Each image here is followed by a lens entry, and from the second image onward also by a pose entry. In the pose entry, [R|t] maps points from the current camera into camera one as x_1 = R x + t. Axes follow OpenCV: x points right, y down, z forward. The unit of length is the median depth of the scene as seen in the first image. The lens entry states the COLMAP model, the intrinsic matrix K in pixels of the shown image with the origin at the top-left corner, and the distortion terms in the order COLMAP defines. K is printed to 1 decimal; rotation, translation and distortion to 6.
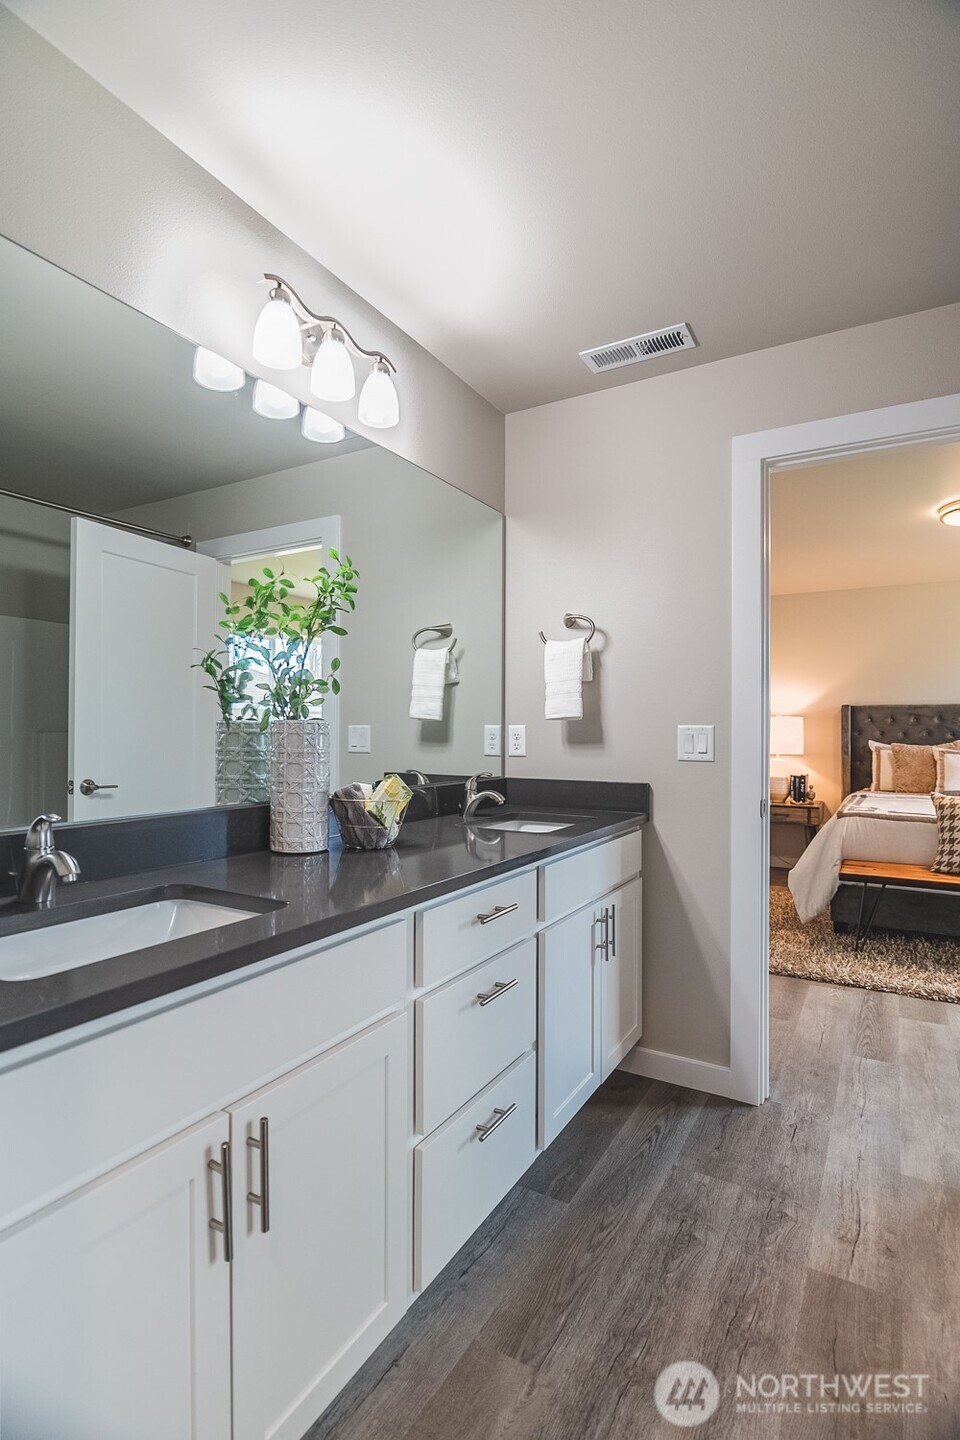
lens RADIAL K [[694.4, 0, 480.0], [0, 694.4, 720.0], [0, 0, 1]] dist [-0.000202, 0.001756]
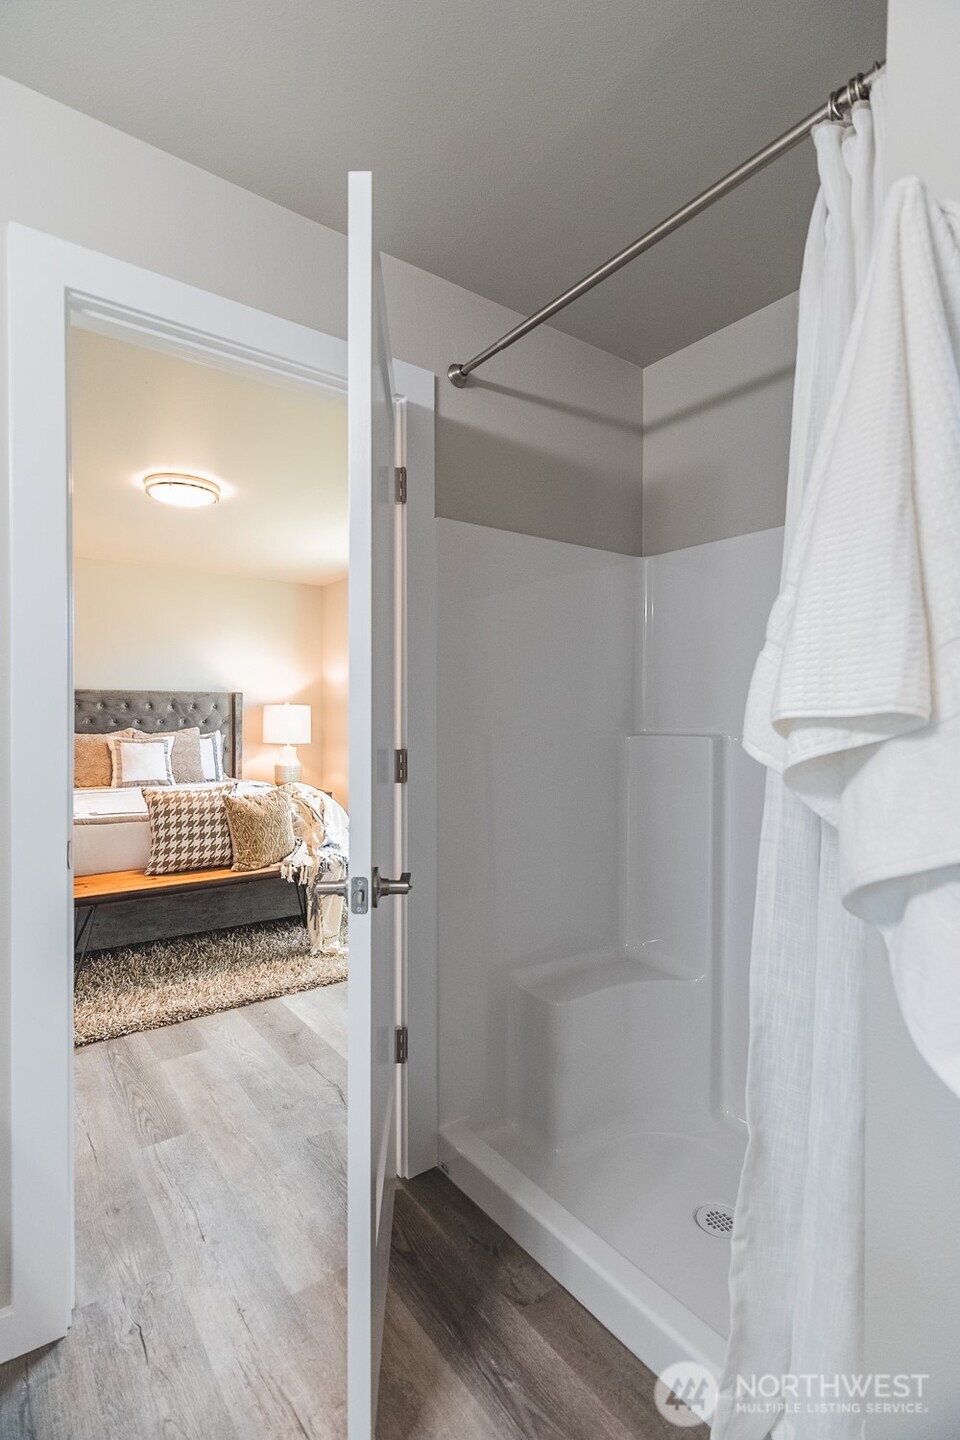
lens RADIAL K [[694.4, 0, 480.0], [0, 694.4, 720.0], [0, 0, 1]] dist [-0.000202, 0.001756]
pose [[0.393262, -0.008813, 0.919384, -0.013734], [-0.012964, 0.999801, 0.015129, -0.005128], [-0.919335, -0.017869, 0.393070, 0.281110]]
